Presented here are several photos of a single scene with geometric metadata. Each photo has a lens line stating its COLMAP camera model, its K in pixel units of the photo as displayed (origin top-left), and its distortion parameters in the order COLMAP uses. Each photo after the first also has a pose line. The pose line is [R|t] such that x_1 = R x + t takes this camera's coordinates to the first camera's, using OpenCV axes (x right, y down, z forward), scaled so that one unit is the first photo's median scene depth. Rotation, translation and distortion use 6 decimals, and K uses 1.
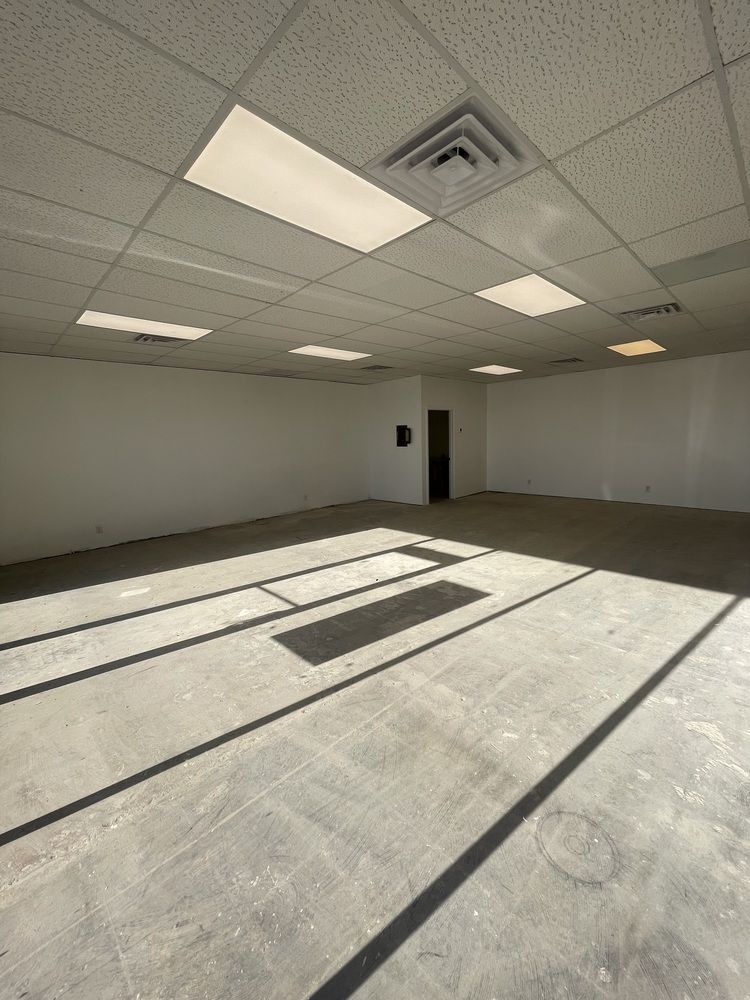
lens RADIAL K [[401.8, 0, 378.7], [0, 401.8, 500.0], [0, 0, 1]] dist [-0.003383, -0.000074]
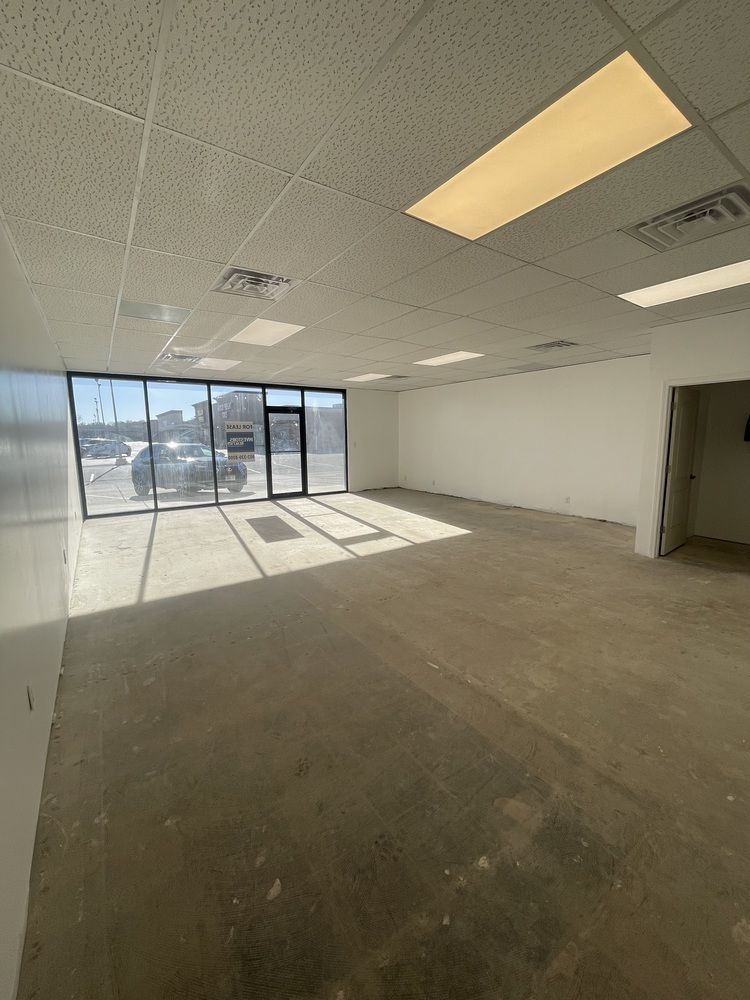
lens RADIAL K [[401.8, 0, 378.7], [0, 401.8, 500.0], [0, 0, 1]] dist [-0.003383, -0.000074]
pose [[-0.161751, 0.190908, -0.968190, 1.566662], [-0.136672, 0.967320, 0.213569, -0.293080], [0.977322, 0.166870, -0.130373, 1.498911]]
